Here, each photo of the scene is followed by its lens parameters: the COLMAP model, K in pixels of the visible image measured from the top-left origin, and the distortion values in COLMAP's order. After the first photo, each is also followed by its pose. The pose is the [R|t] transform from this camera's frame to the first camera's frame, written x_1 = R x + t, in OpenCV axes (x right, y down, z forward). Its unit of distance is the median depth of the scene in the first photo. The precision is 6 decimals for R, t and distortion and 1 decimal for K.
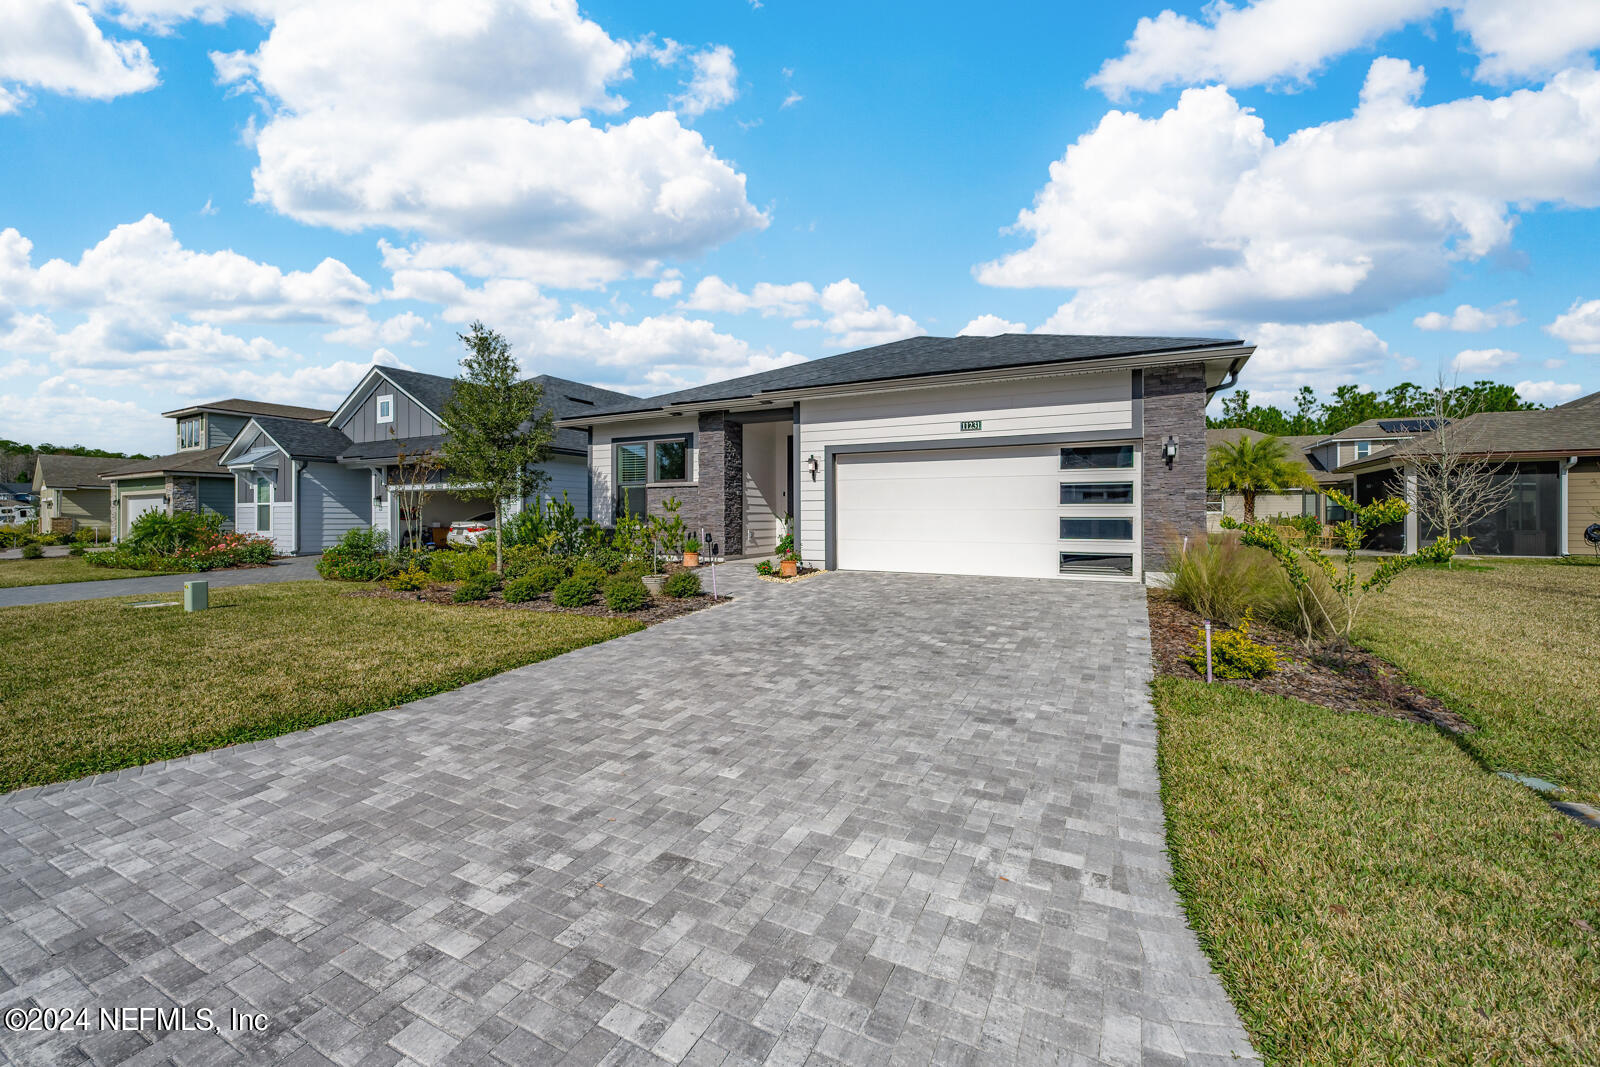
lens RADIAL K [[649.4, 0, 832.9], [0, 649.4, 525.8], [0, 0, 1]] dist [-0.001449, -0.000009]
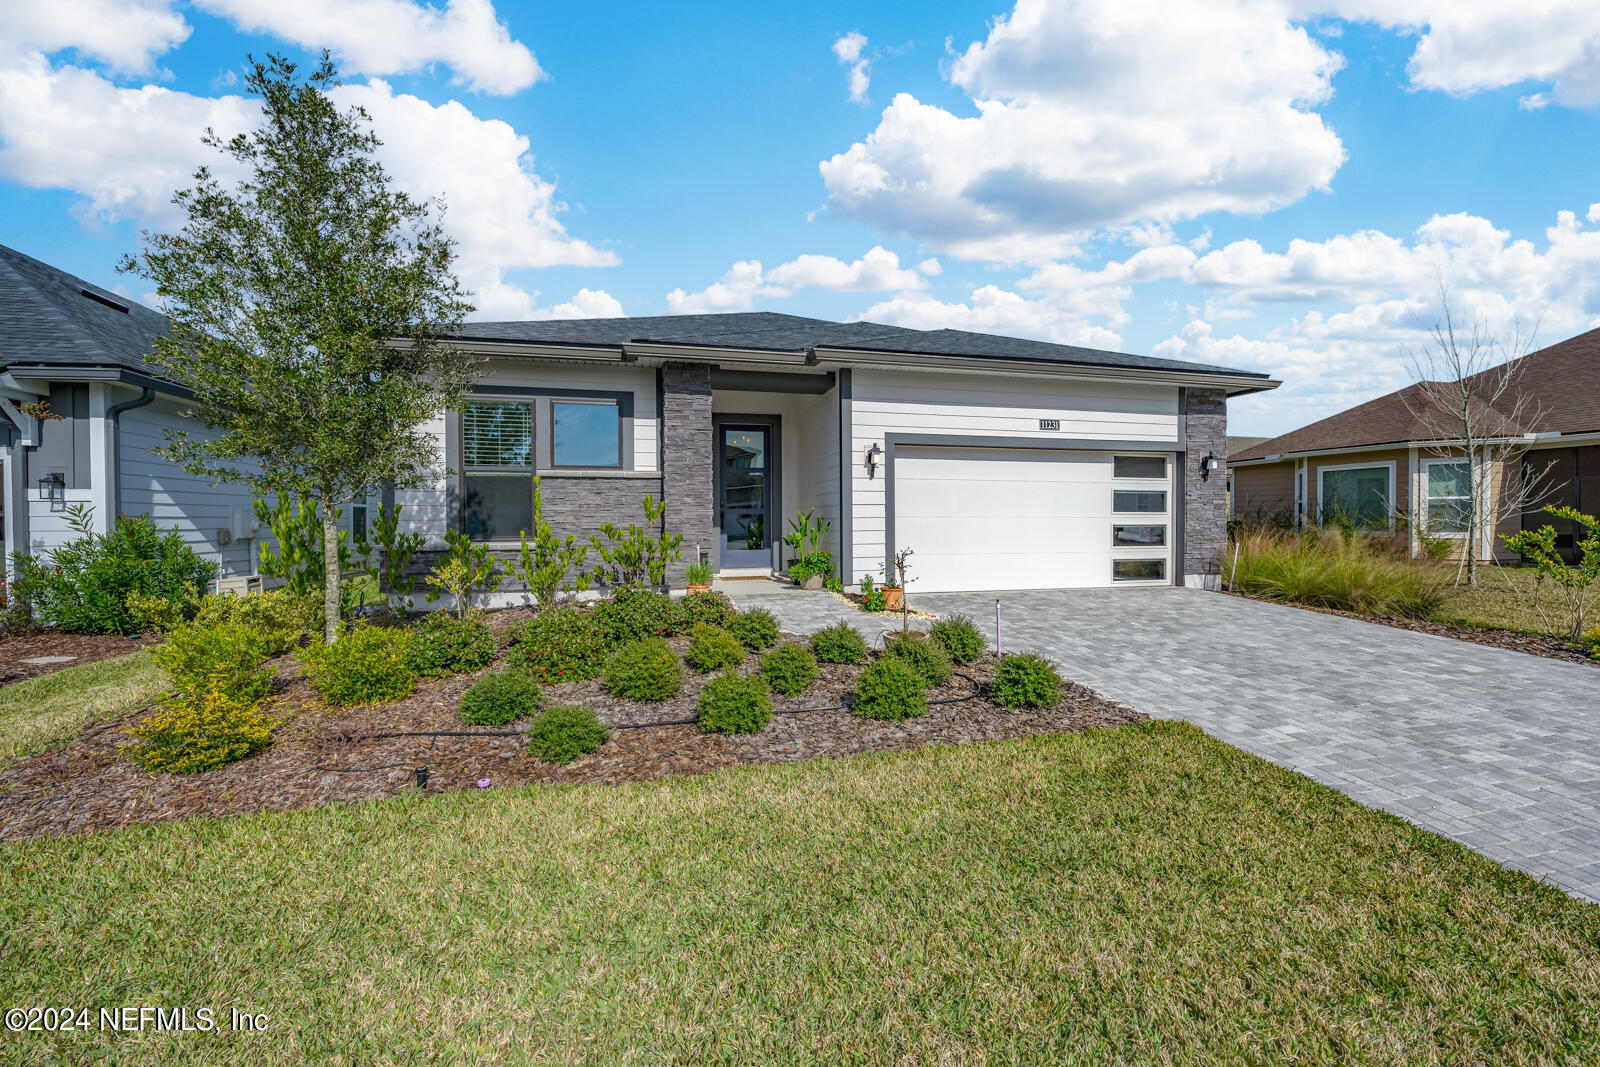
lens RADIAL K [[649.4, 0, 804.5], [0, 649.4, 528.7], [0, 0, 1]] dist [-0.001449, -0.000009]
pose [[0.762439, -0.014129, 0.646906, -0.491357], [0.008364, 0.999893, 0.011980, -0.017634], [-0.647006, -0.003723, 0.762476, 0.410914]]
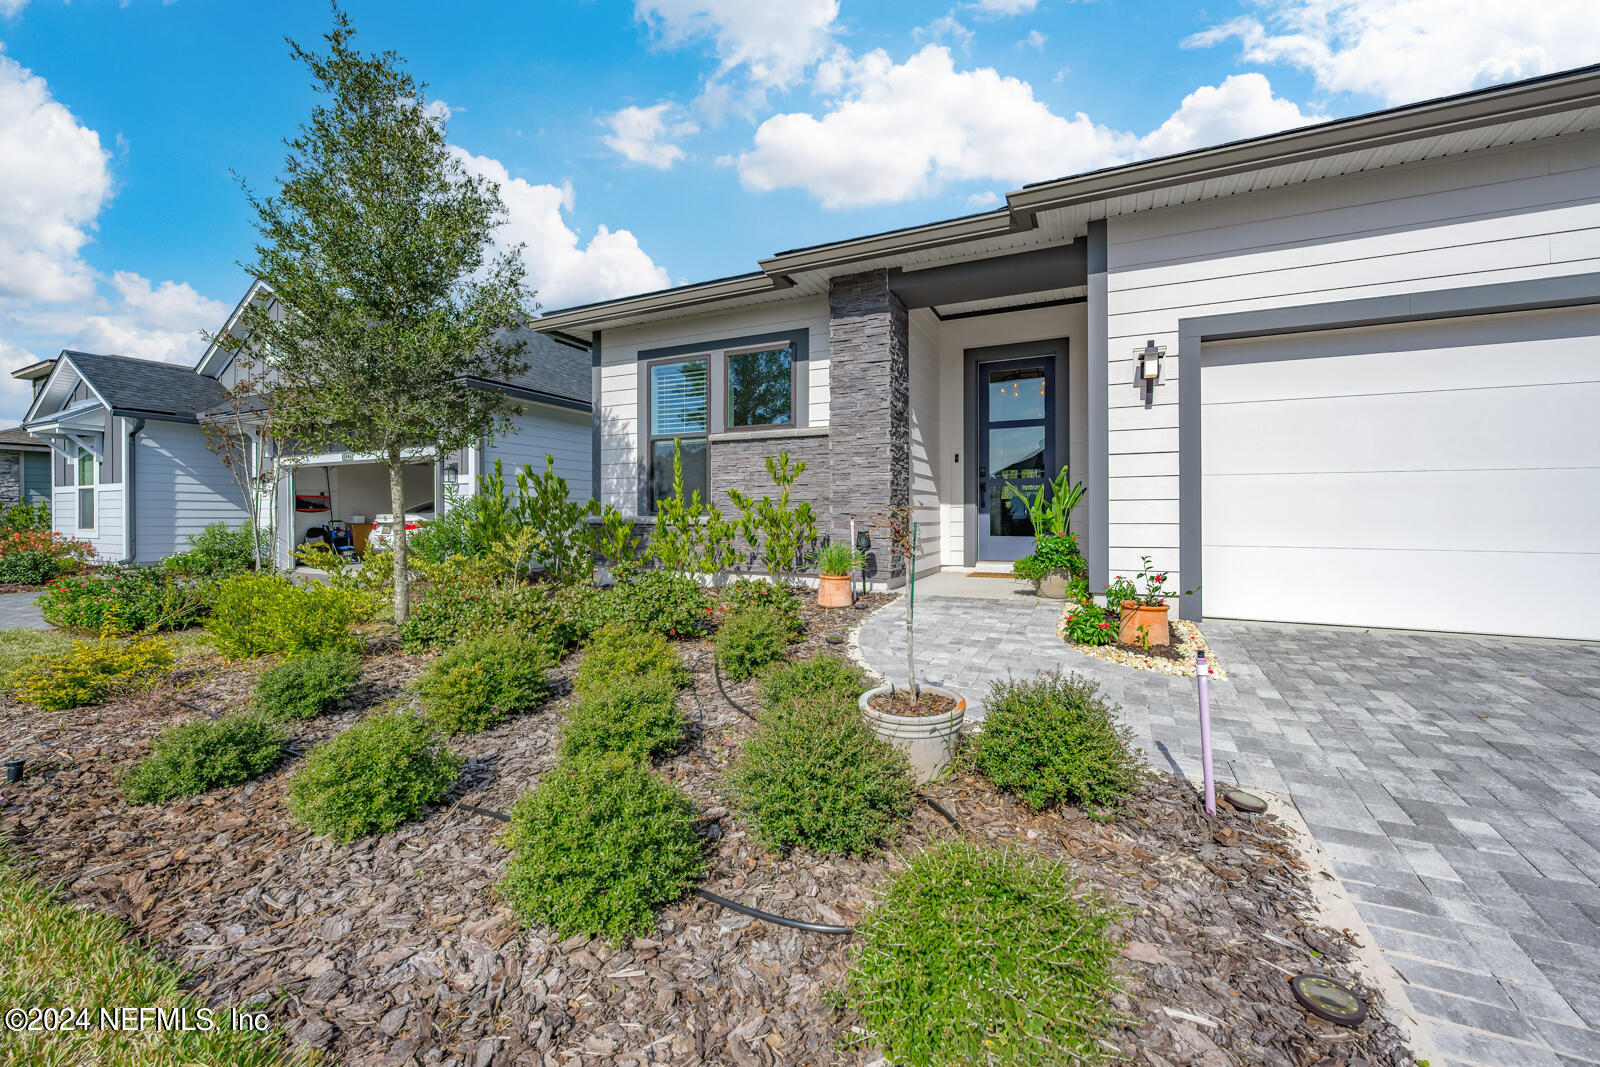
lens RADIAL K [[649.4, 0, 813.1], [0, 649.4, 520.1], [0, 0, 1]] dist [-0.001449, -0.000009]
pose [[0.999994, -0.002449, -0.002580, -0.208661], [0.002442, 0.999993, -0.002886, 0.004395], [0.002587, 0.002880, 0.999993, 0.500222]]
